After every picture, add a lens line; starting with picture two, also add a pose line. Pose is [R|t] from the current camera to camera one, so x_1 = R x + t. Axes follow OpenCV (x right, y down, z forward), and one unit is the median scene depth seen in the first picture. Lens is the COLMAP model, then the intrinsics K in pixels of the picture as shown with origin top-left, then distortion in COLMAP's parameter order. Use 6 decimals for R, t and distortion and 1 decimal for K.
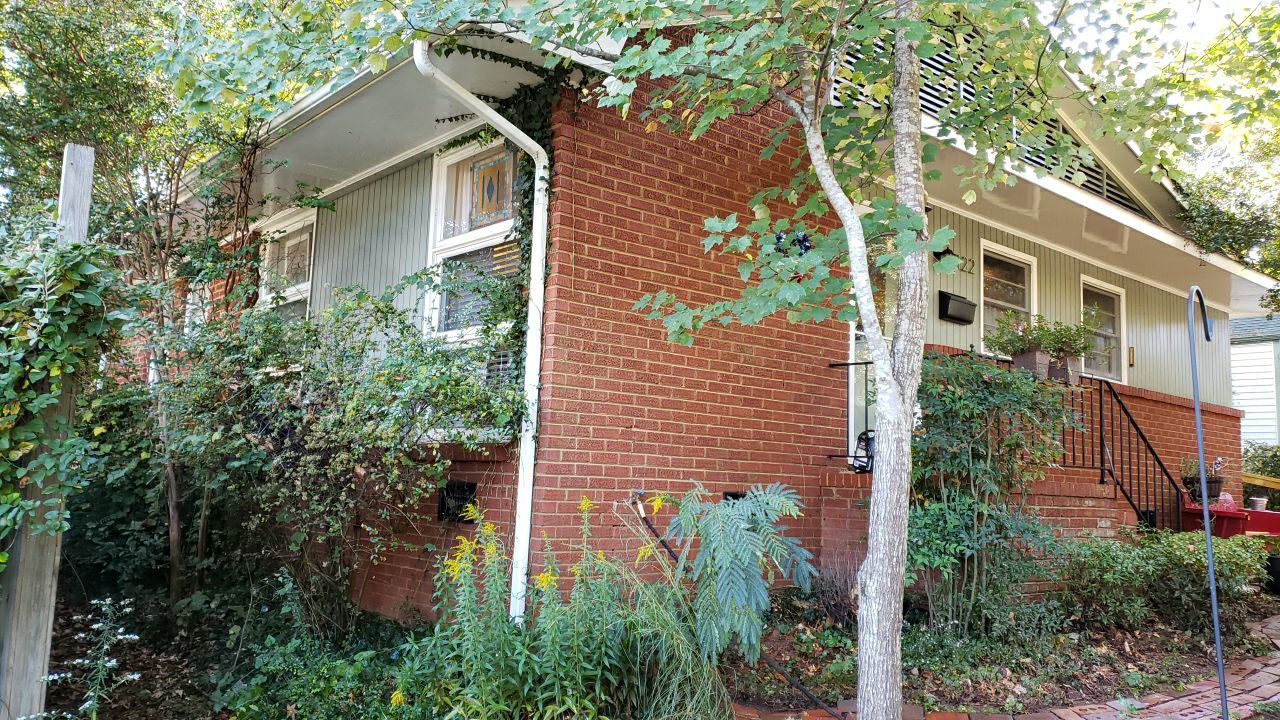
lens RADIAL K [[977.8, 0, 635.7], [0, 977.8, 345.0], [0, 0, 1]] dist [0.227357, -0.000993]
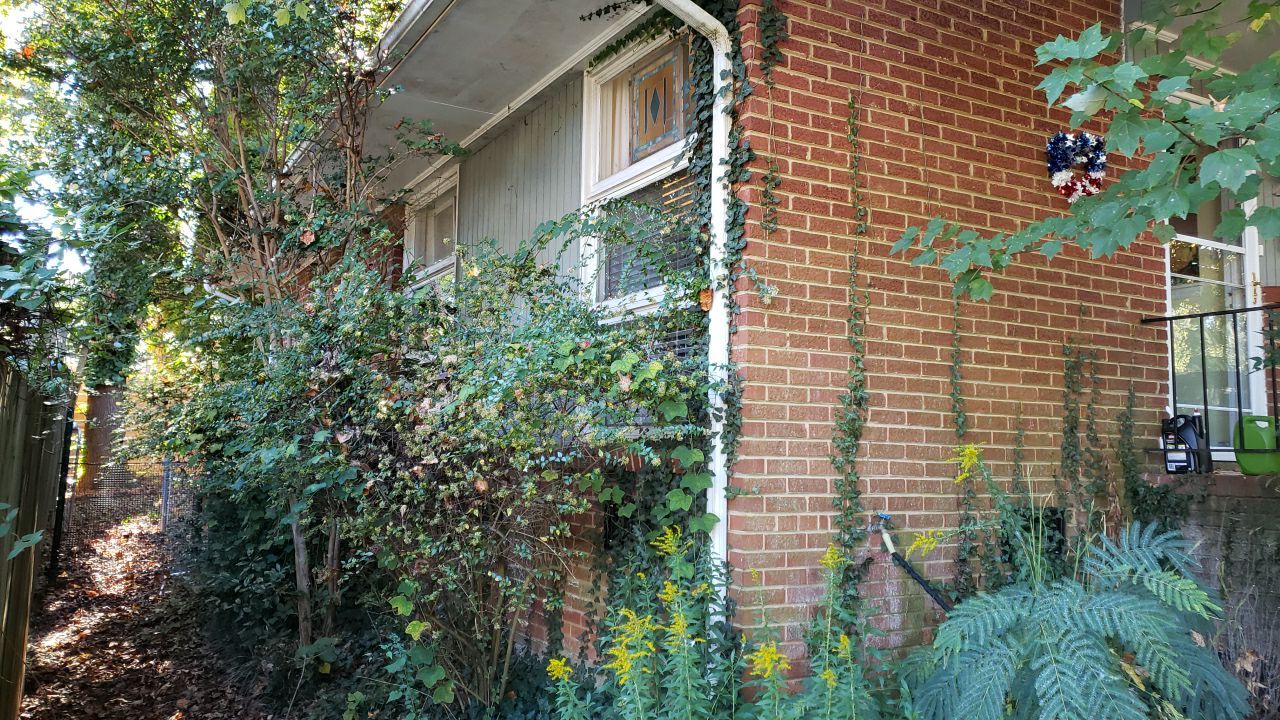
lens RADIAL K [[1013.4, 0, 643.7], [0, 1013.4, 365.4], [0, 0, 1]] dist [0.032301, -0.004262]
pose [[0.983503, -0.035526, -0.177370, -0.027318], [0.043098, 0.998308, 0.039023, 0.009518], [0.175684, -0.046023, 0.983370, 0.247589]]
